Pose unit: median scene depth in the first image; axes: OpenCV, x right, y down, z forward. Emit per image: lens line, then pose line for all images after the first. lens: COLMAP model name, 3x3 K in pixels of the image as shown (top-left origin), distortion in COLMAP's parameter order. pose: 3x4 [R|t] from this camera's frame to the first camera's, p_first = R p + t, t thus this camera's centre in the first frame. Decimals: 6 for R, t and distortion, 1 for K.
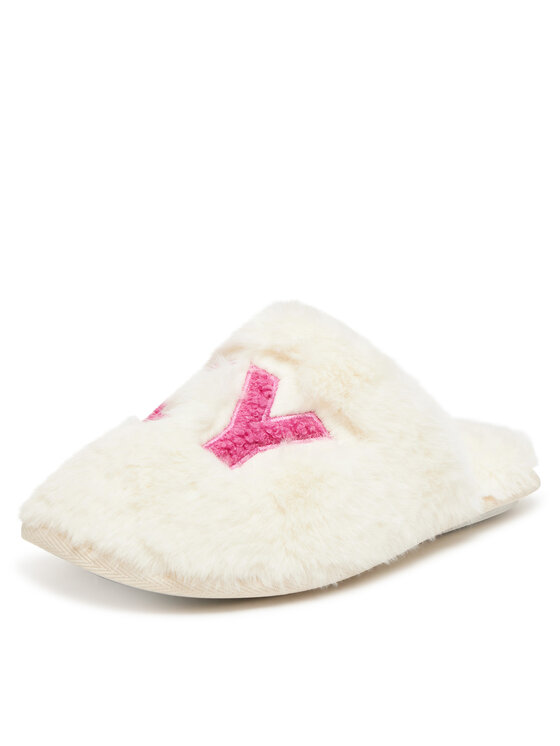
lens RADIAL K [[2065.1, 0, 278.2], [0, 2065.1, 371.6], [0, 0, 1]] dist [-0.649045, 0.000000]
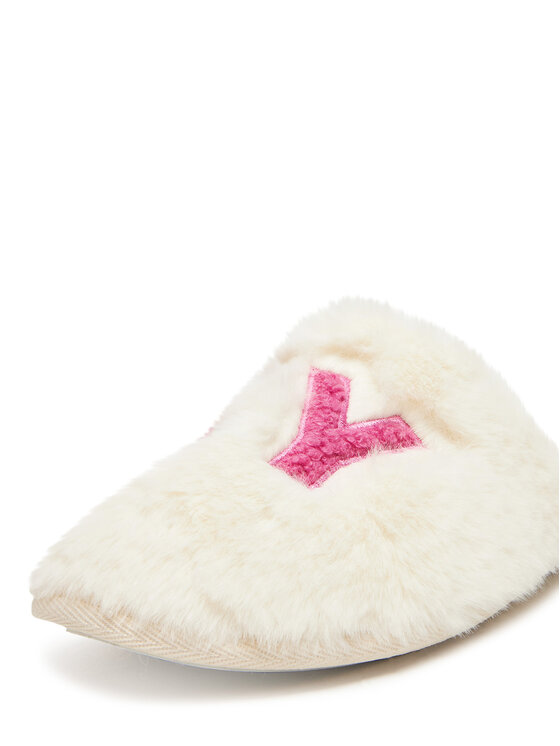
lens RADIAL K [[1938.9, 0, 282.9], [0, 1938.9, 375.6], [0, 0, 1]] dist [-0.212888, 0.000000]
pose [[0.994568, -0.104084, 0.000892, -0.029321], [0.104031, 0.993714, -0.041354, 0.034721], [0.003418, 0.041222, 0.999144, 0.312511]]
